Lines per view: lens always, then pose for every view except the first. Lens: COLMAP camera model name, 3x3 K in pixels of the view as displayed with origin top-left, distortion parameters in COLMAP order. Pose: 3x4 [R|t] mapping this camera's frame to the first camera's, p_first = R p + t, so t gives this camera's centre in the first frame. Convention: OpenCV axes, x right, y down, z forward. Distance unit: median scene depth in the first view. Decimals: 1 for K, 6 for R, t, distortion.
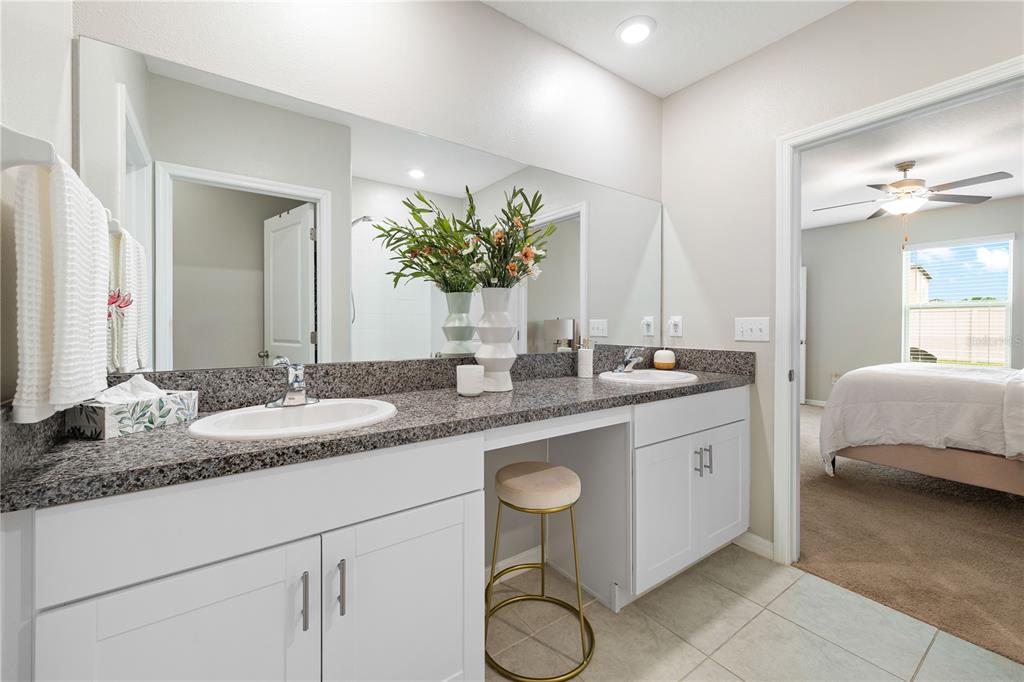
lens RADIAL K [[413.1, 0, 509.2], [0, 413.1, 327.5], [0, 0, 1]] dist [0.000905, 0.000259]
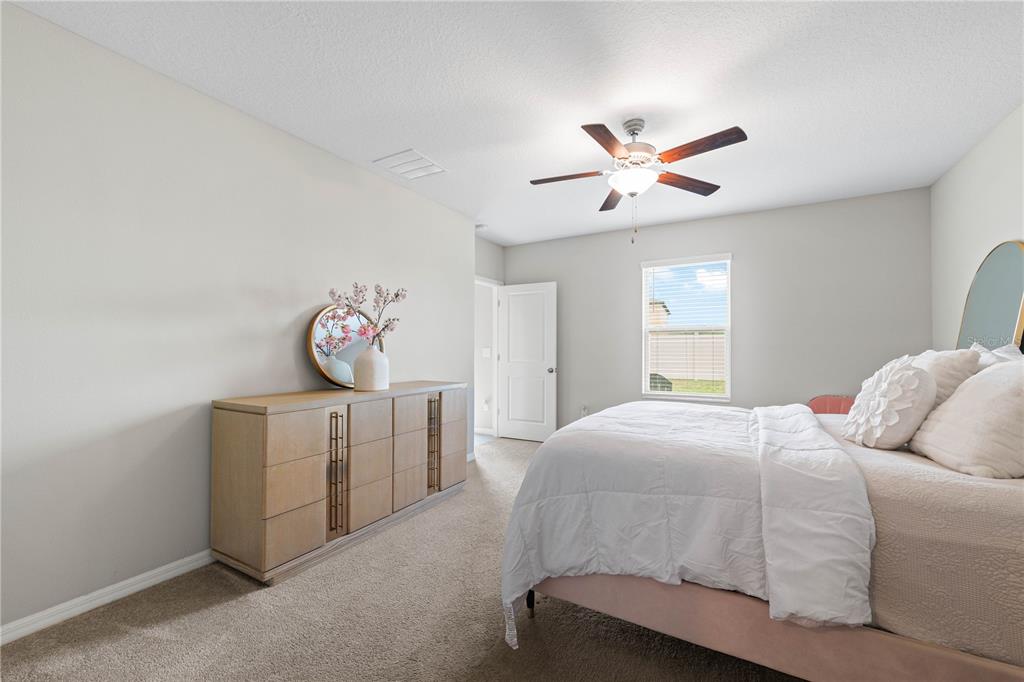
lens RADIAL K [[418.9, 0, 510.6], [0, 418.9, 341.9], [0, 0, 1]] dist [0.000840, 0.000101]
pose [[0.908530, 0.008659, 0.417729, 0.582659], [0.001778, 0.999696, -0.024590, -0.003835], [-0.417815, 0.023084, 0.908239, 0.551776]]
